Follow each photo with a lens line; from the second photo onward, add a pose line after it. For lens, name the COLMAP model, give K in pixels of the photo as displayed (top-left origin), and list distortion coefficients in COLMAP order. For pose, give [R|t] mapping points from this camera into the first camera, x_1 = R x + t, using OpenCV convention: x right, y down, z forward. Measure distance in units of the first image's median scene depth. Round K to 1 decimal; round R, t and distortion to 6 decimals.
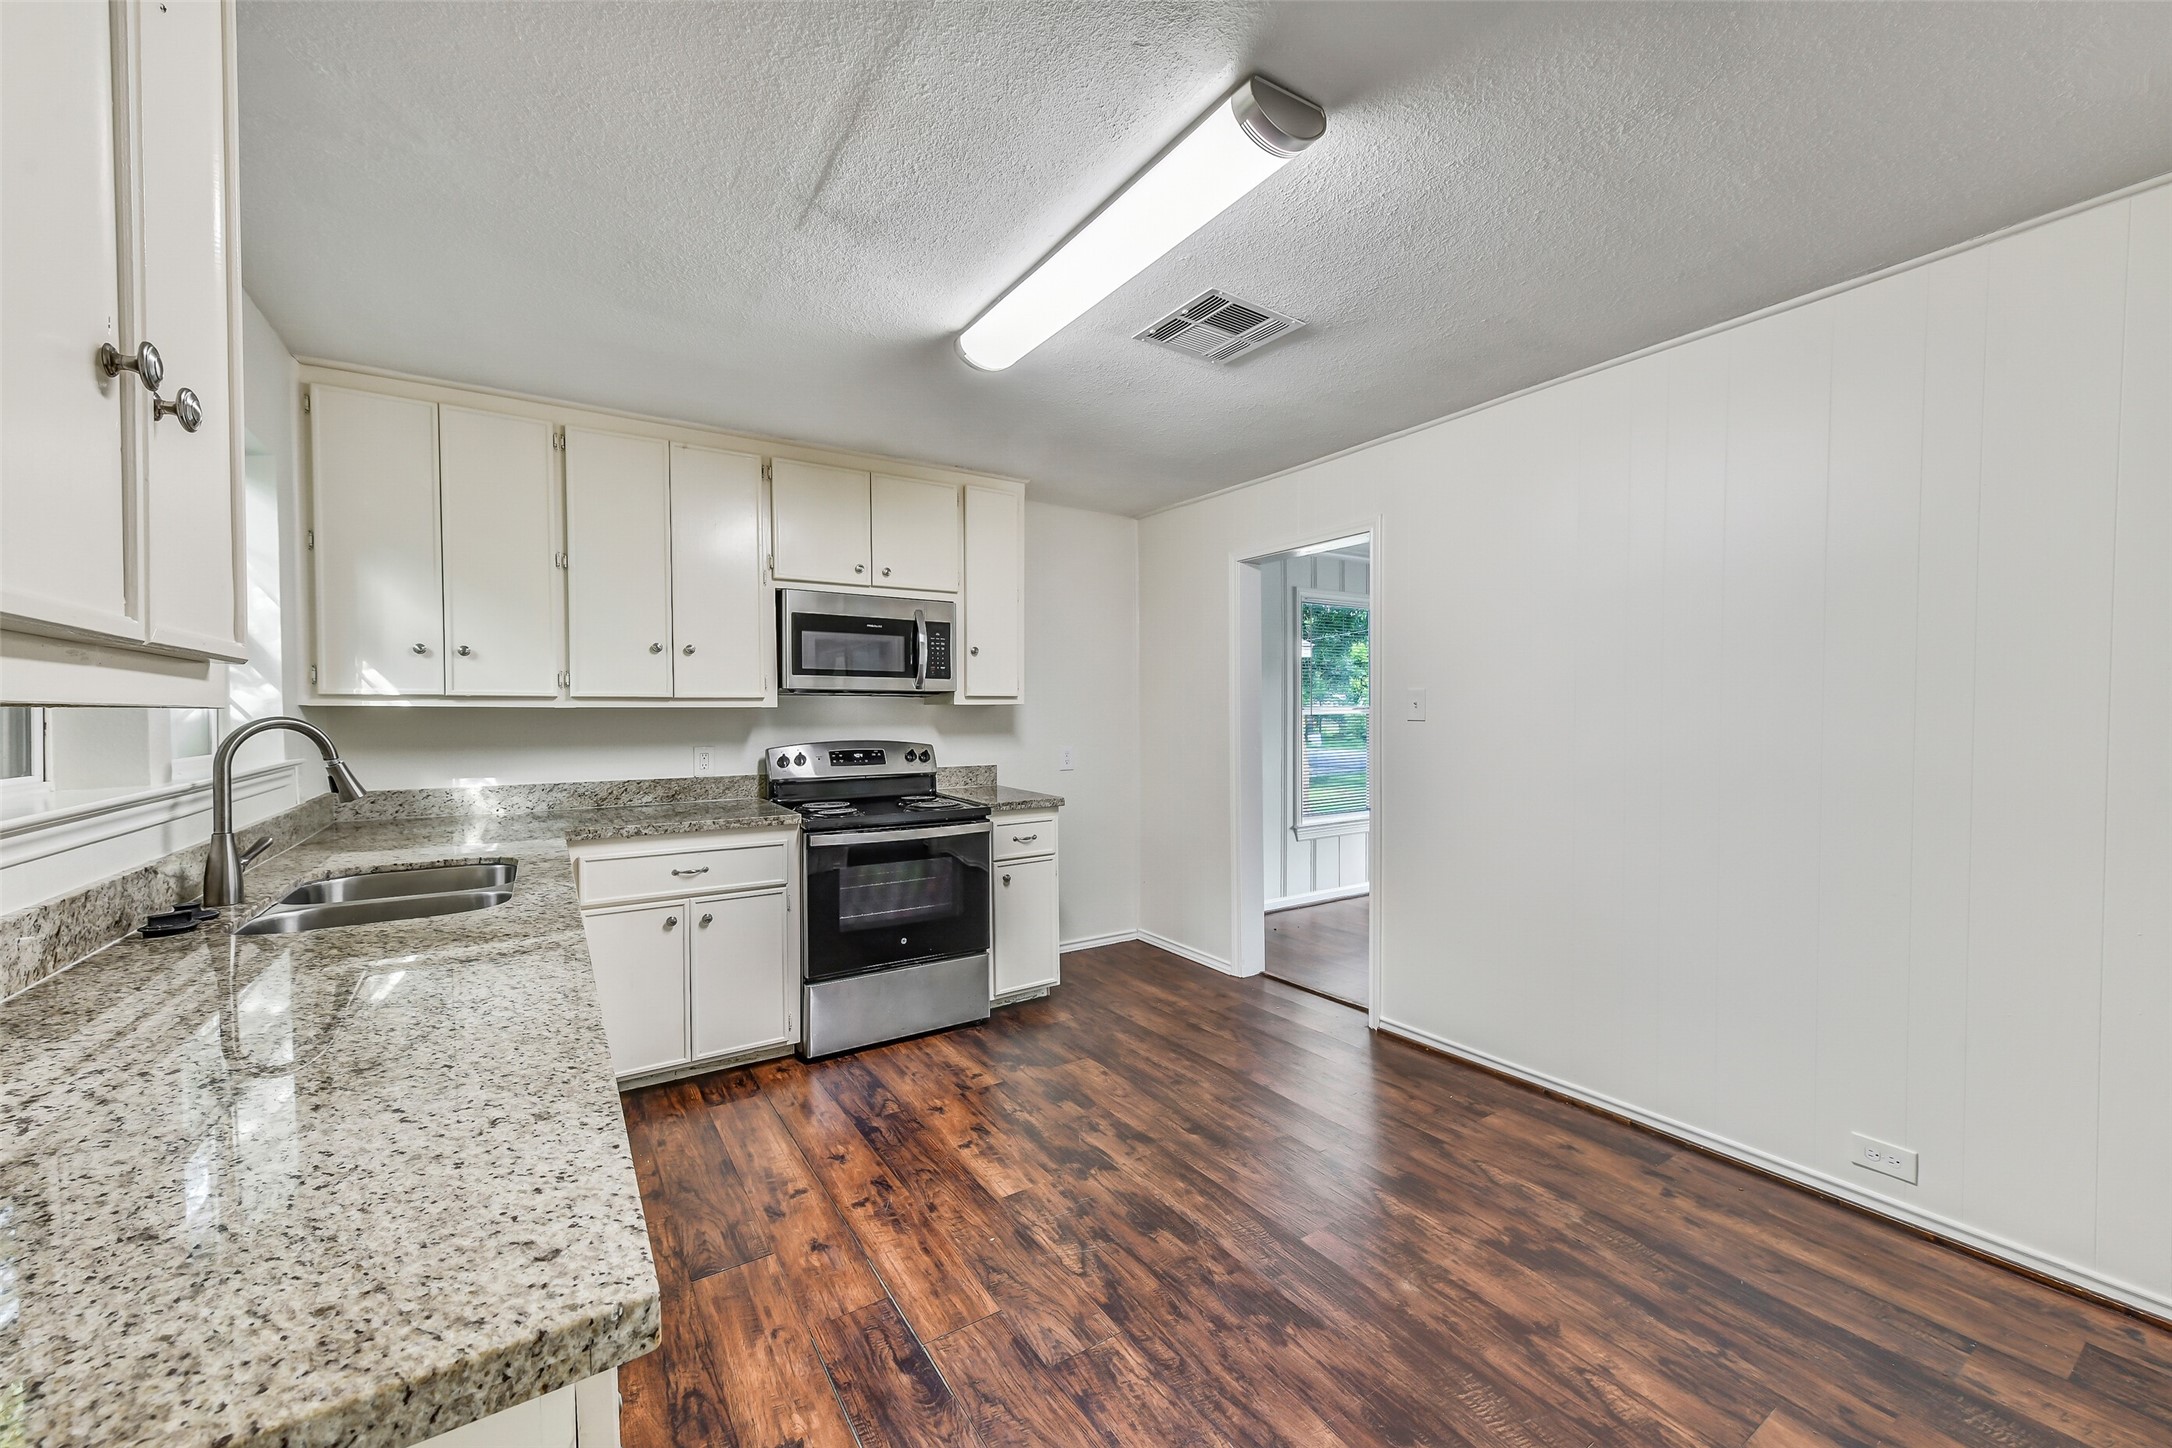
lens RADIAL K [[851.9, 0, 1090.4], [0, 851.9, 727.9], [0, 0, 1]] dist [0.012313, -0.000006]
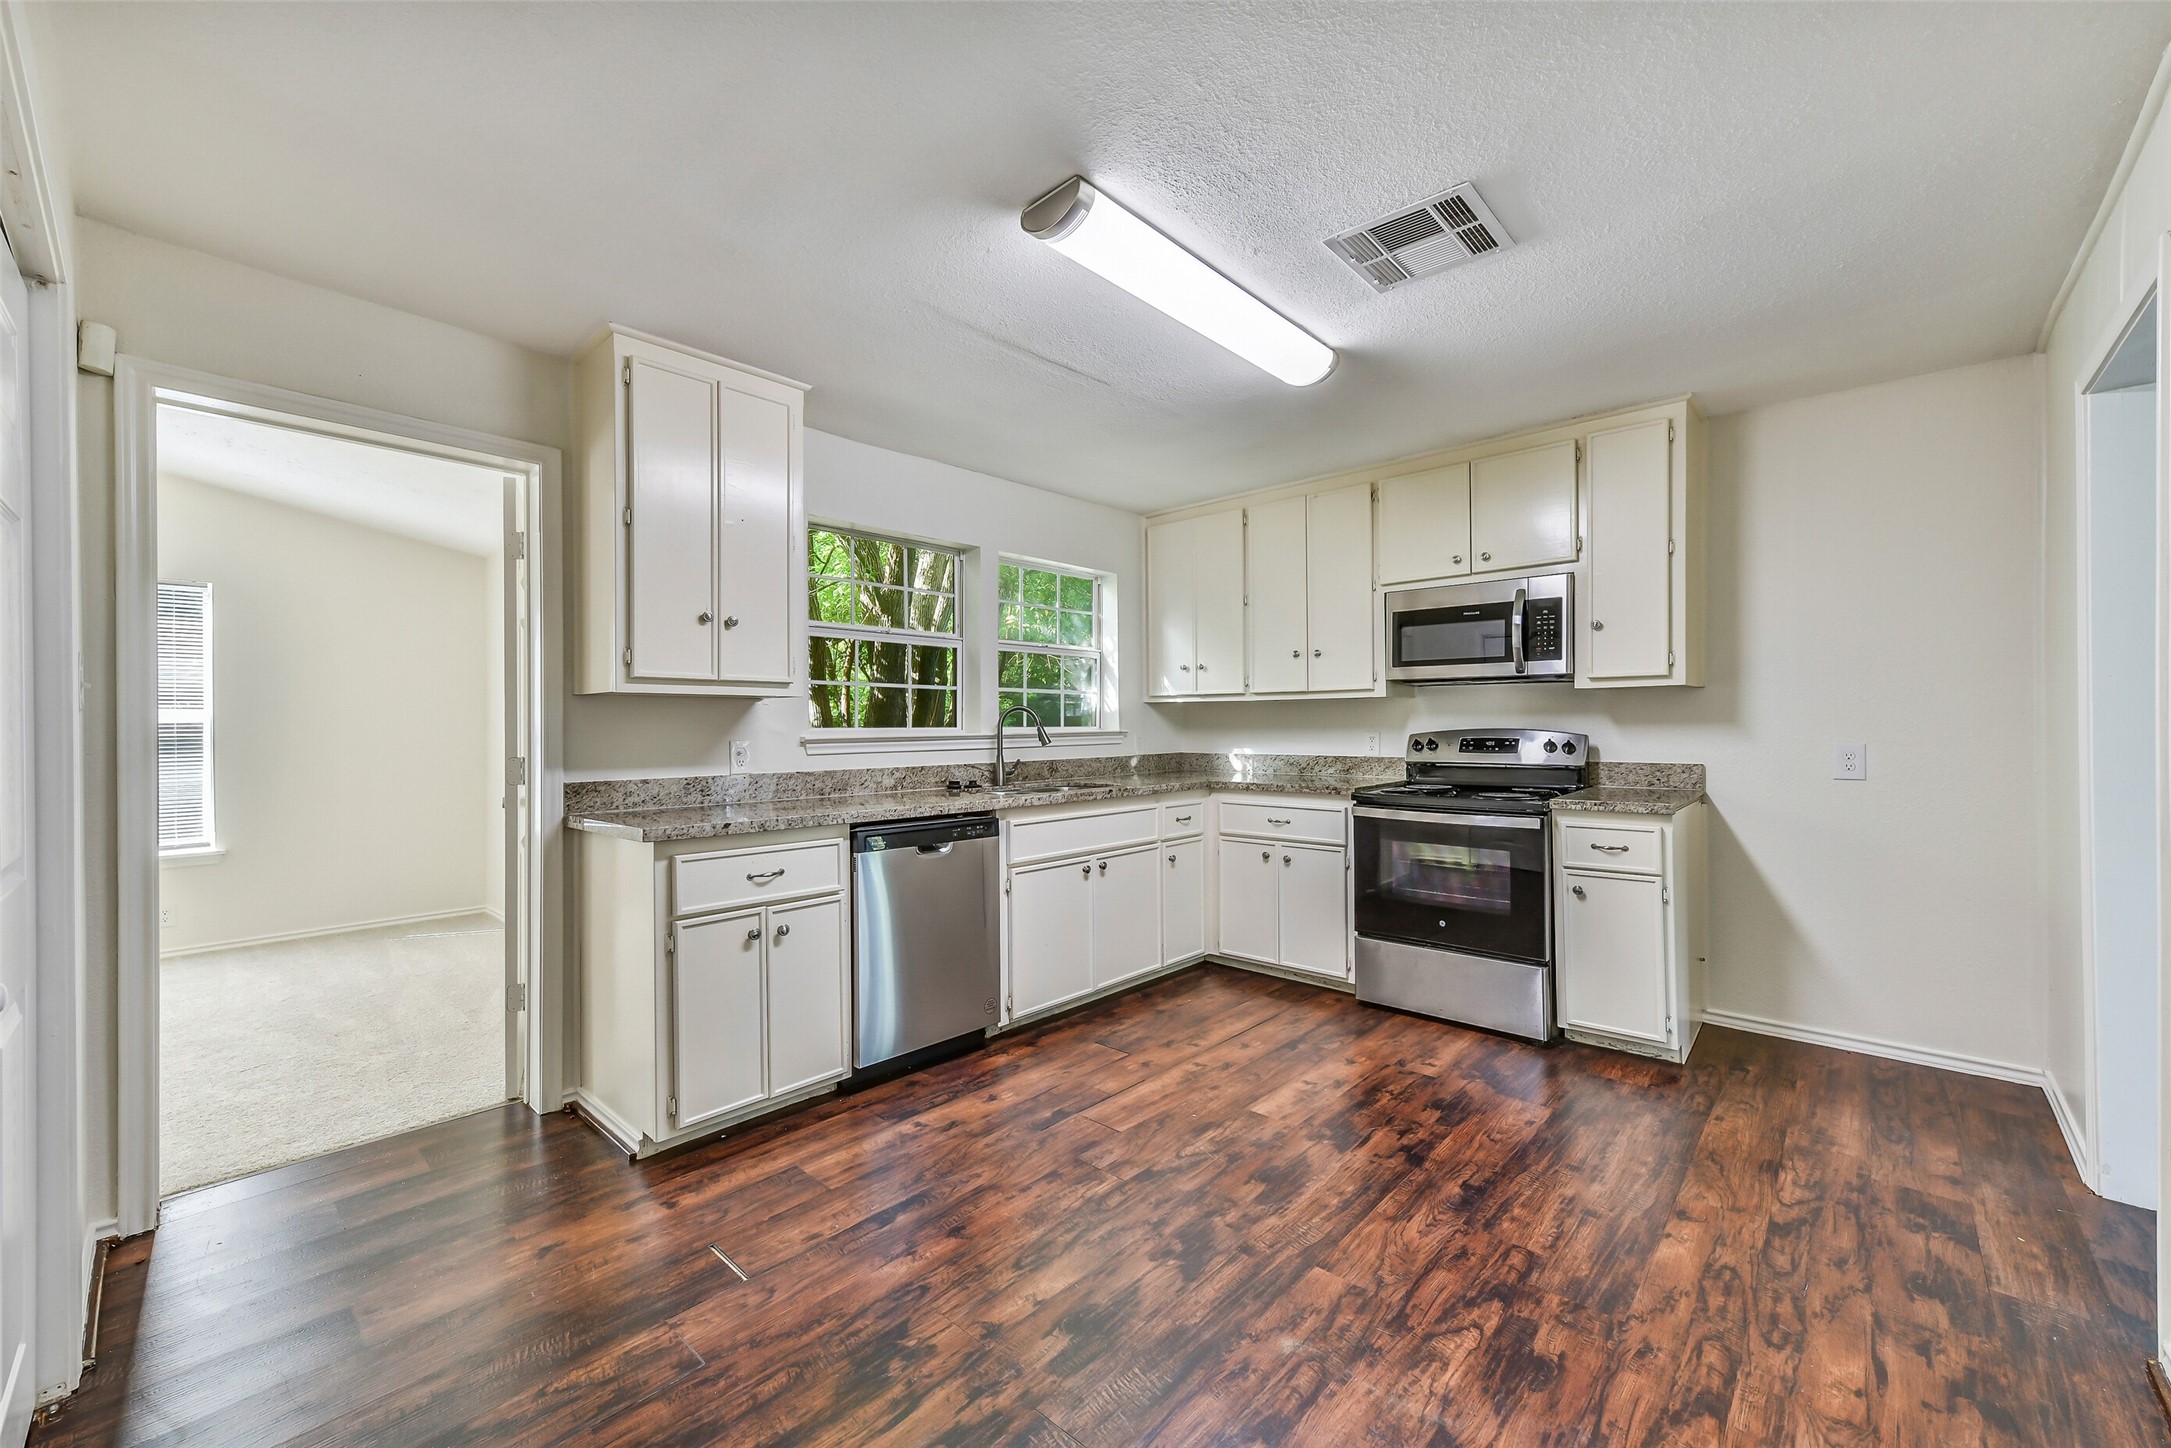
lens RADIAL K [[859.3, 0, 1086.3], [0, 859.3, 730.6], [0, 0, 1]] dist [0.007454, -0.000274]
pose [[0.239334, 0.009114, -0.970894, 0.756061], [-0.013310, 0.999893, 0.006106, 0.022480], [0.970846, 0.011461, 0.239430, 0.386037]]
